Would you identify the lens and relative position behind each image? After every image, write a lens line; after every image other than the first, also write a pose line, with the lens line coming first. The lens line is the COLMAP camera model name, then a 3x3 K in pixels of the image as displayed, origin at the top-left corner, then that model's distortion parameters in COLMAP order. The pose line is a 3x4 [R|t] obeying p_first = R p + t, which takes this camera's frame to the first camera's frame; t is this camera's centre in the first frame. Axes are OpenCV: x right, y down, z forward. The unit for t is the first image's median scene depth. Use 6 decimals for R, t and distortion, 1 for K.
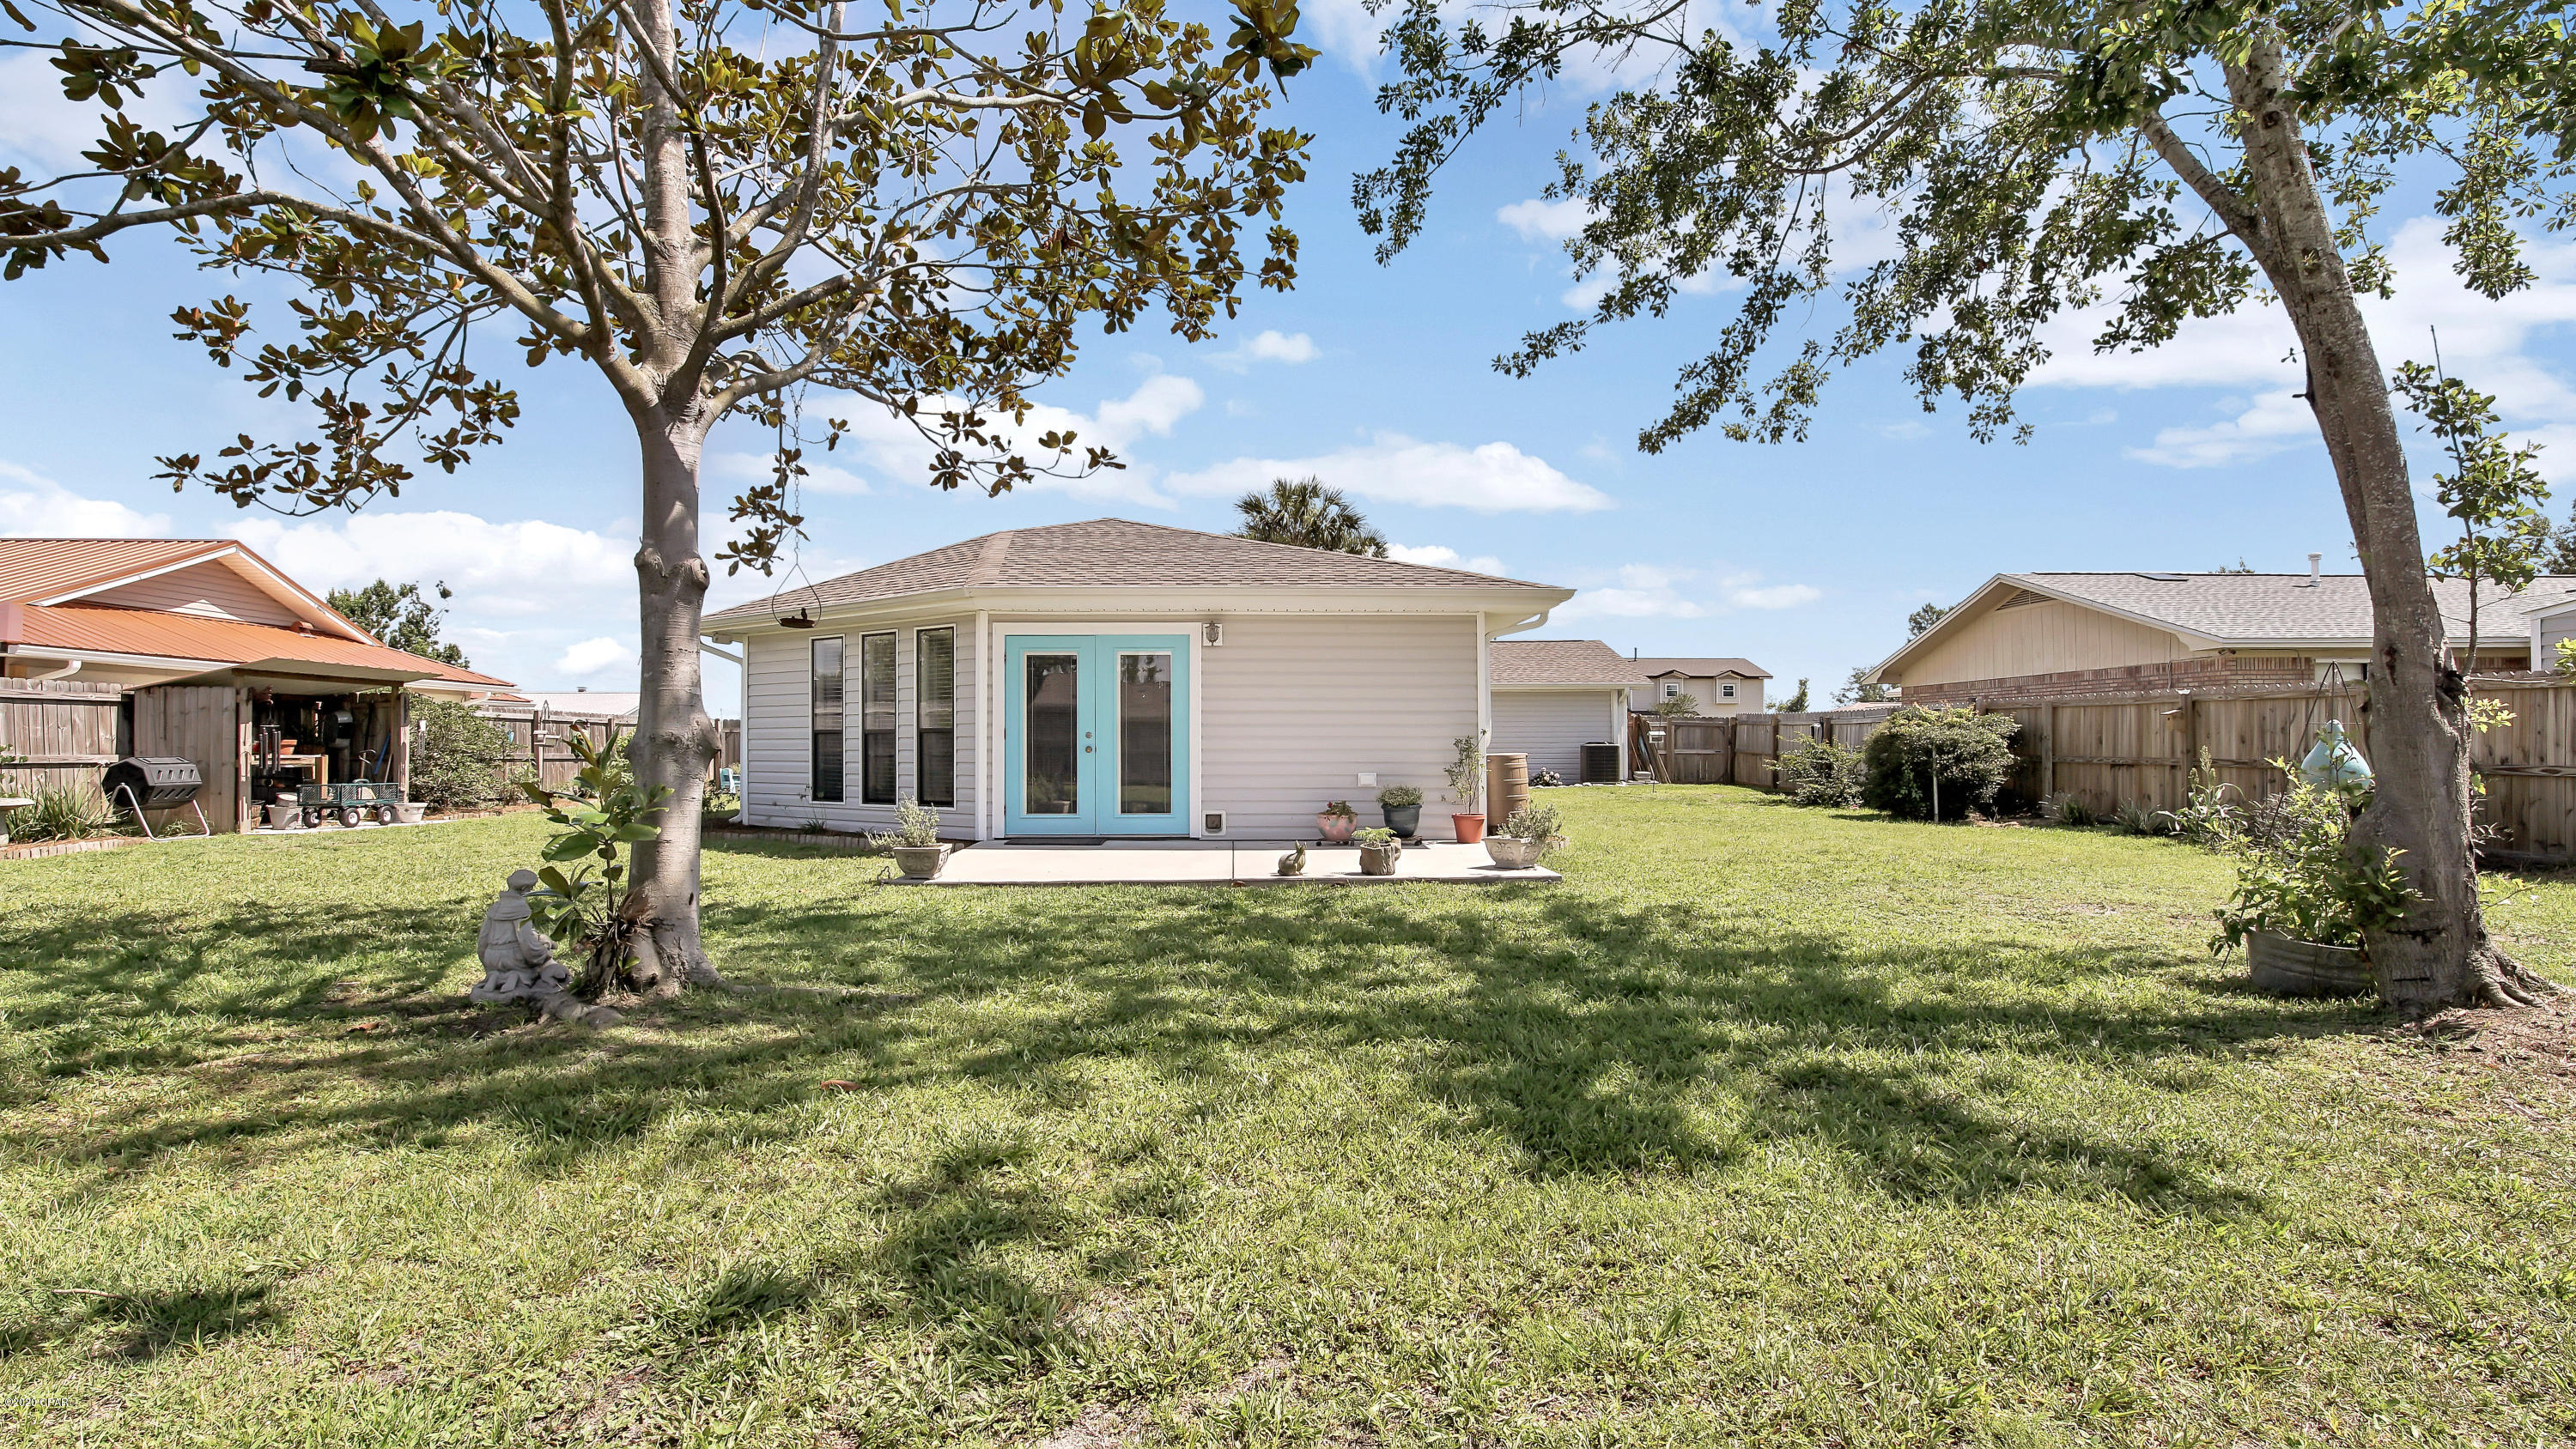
lens RADIAL K [[1165.4, 0, 1291.3], [0, 1165.4, 728.6], [0, 0, 1]] dist [-0.014510, 0.000375]
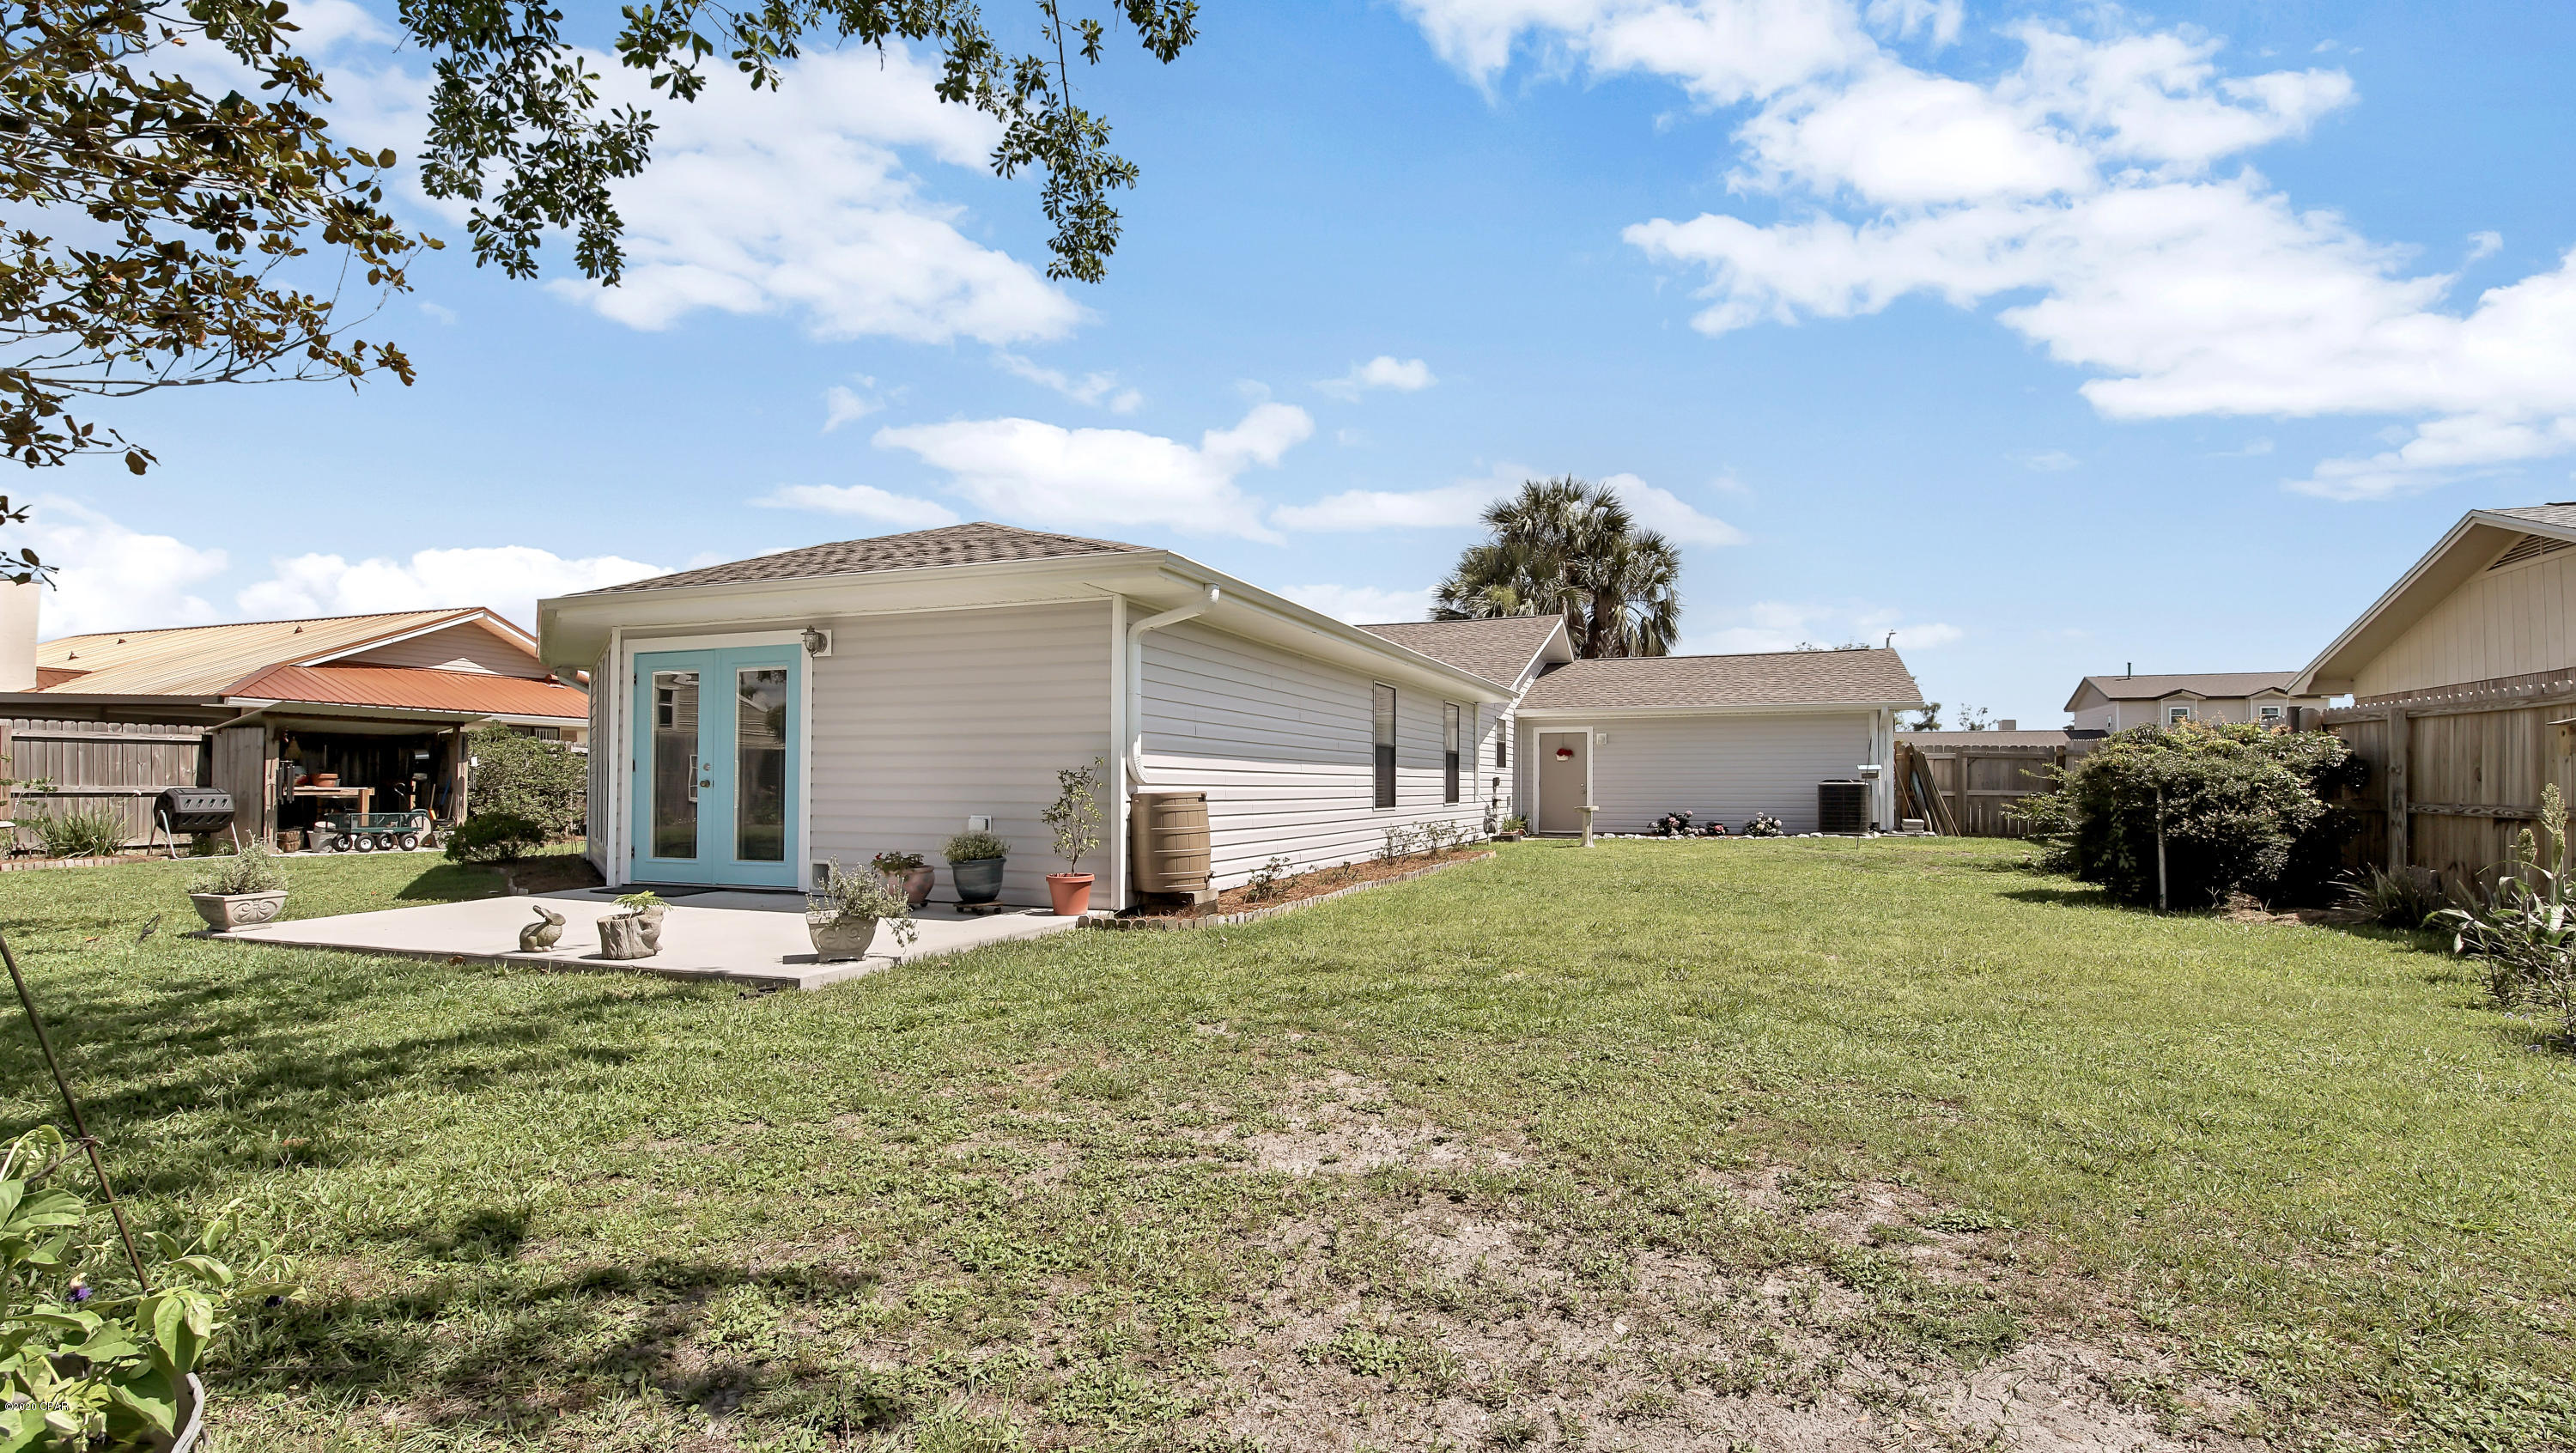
lens RADIAL K [[1165.6, 0, 1287.2], [0, 1165.6, 743.4], [0, 0, 1]] dist [-0.014510, 0.000375]
pose [[0.920016, -0.010666, -0.391735, 0.376971], [0.002312, 0.999760, -0.021791, 0.005660], [0.391874, 0.019143, 0.919820, 0.262984]]
